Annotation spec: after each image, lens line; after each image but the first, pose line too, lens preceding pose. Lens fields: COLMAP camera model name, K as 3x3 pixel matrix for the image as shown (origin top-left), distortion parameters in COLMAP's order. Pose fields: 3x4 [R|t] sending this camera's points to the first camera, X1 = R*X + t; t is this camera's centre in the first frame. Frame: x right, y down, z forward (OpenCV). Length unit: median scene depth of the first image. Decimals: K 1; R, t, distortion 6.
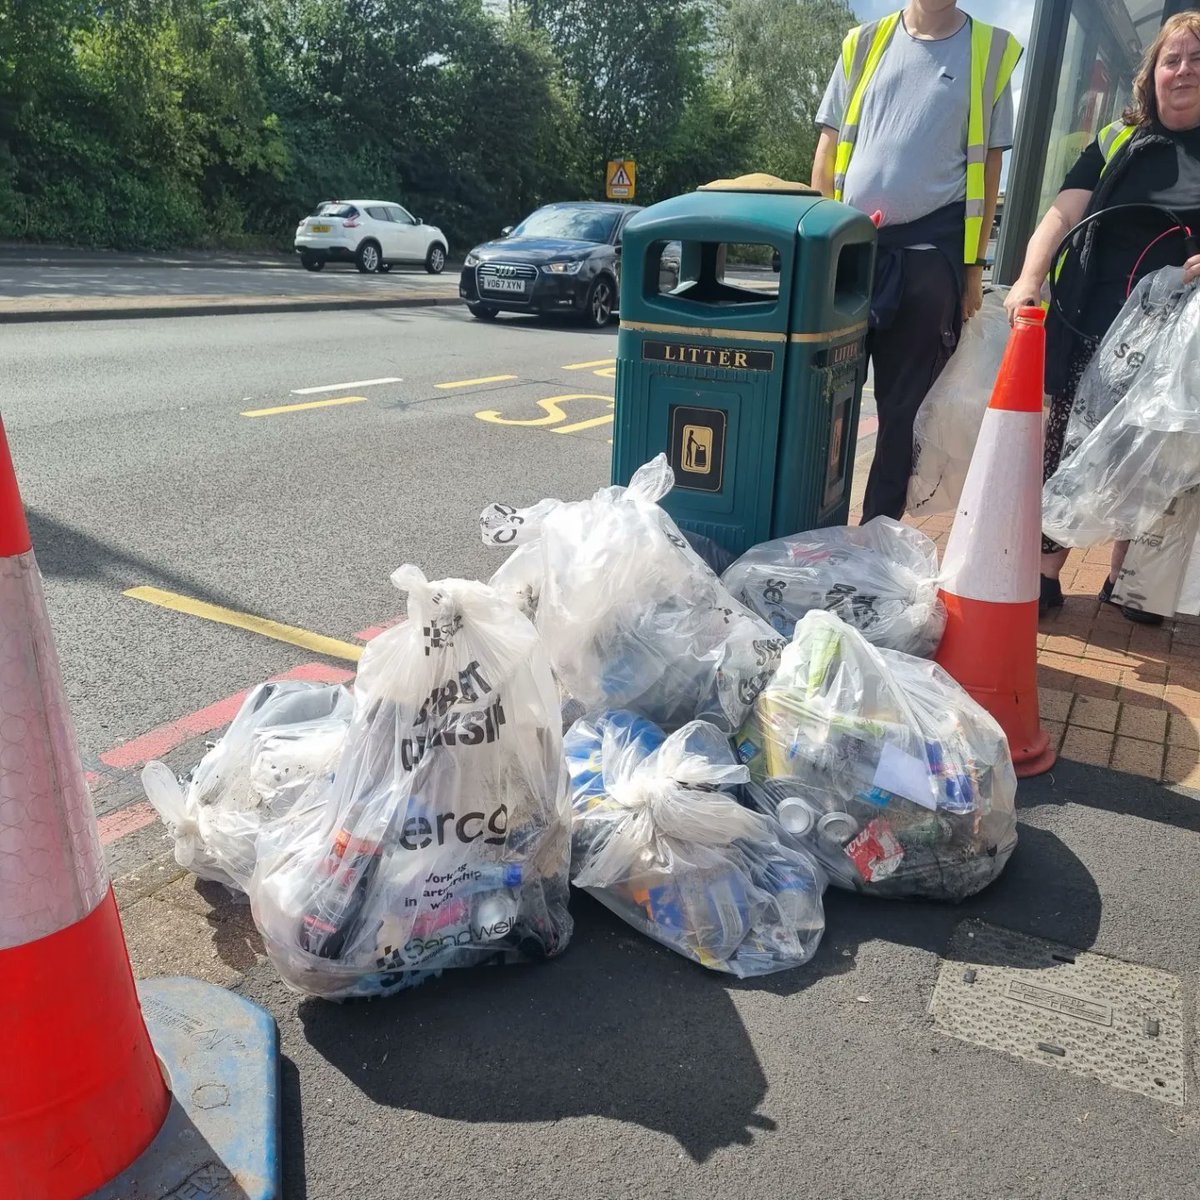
lens RADIAL K [[1141.8, 0, 600.0], [0, 1141.8, 600.0], [0, 0, 1]] dist [0.030501, -0.020734]
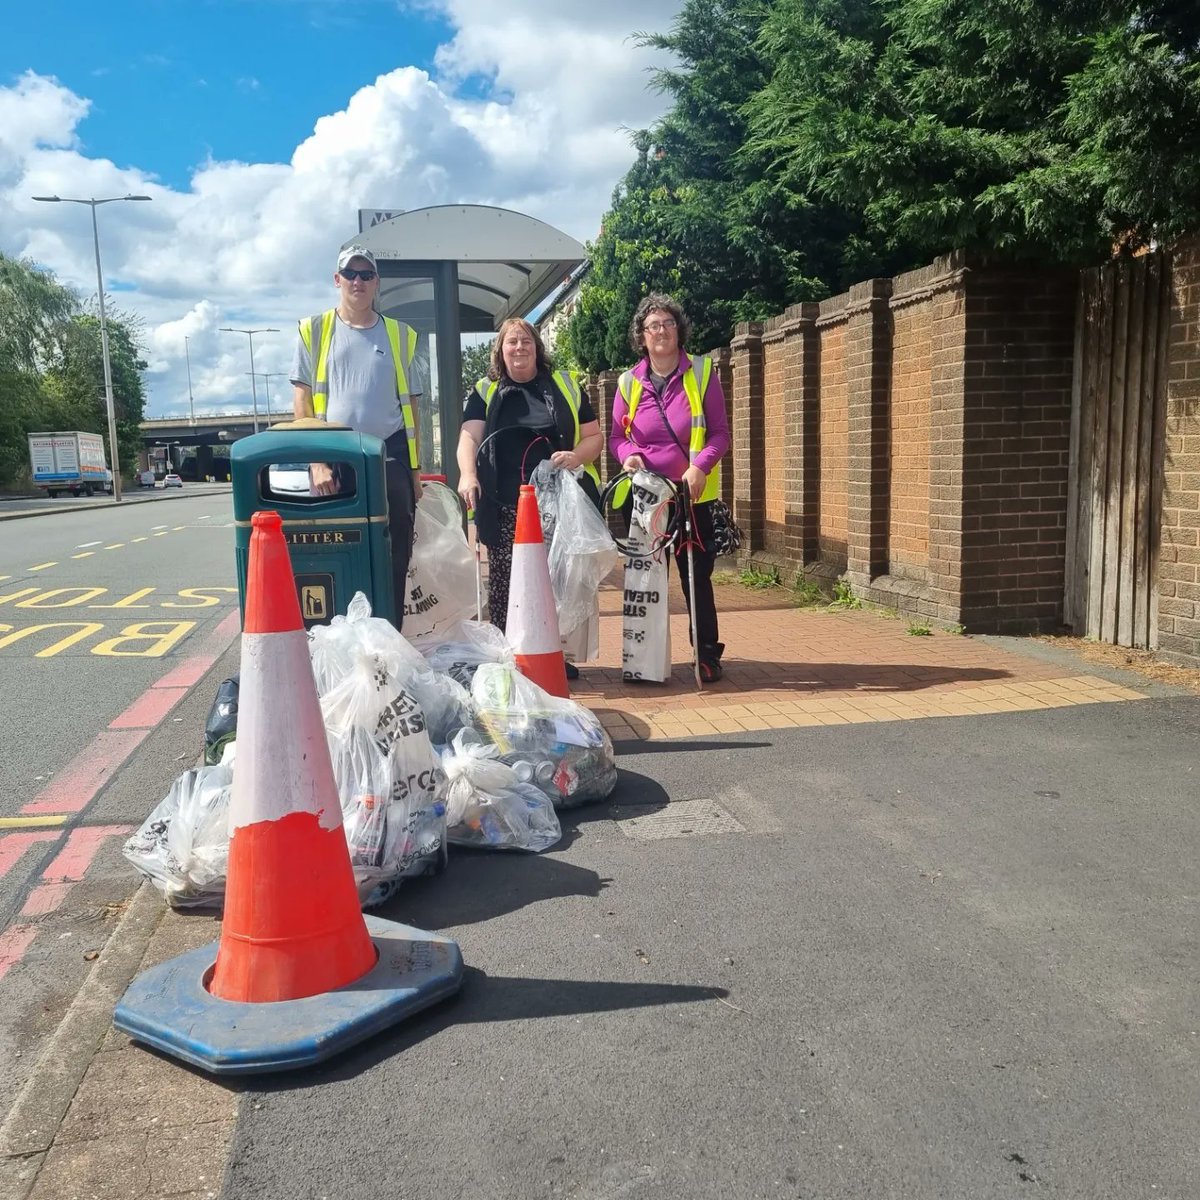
lens RADIAL K [[1097.1, 0, 600.0], [0, 1097.1, 600.0], [0, 0, 1]] dist [-0.003259, -0.000584]
pose [[0.790731, -0.137004, 0.596636, -0.695964], [0.238169, 0.966696, -0.093670, 0.121646], [-0.563933, 0.216168, 0.797027, -0.453420]]
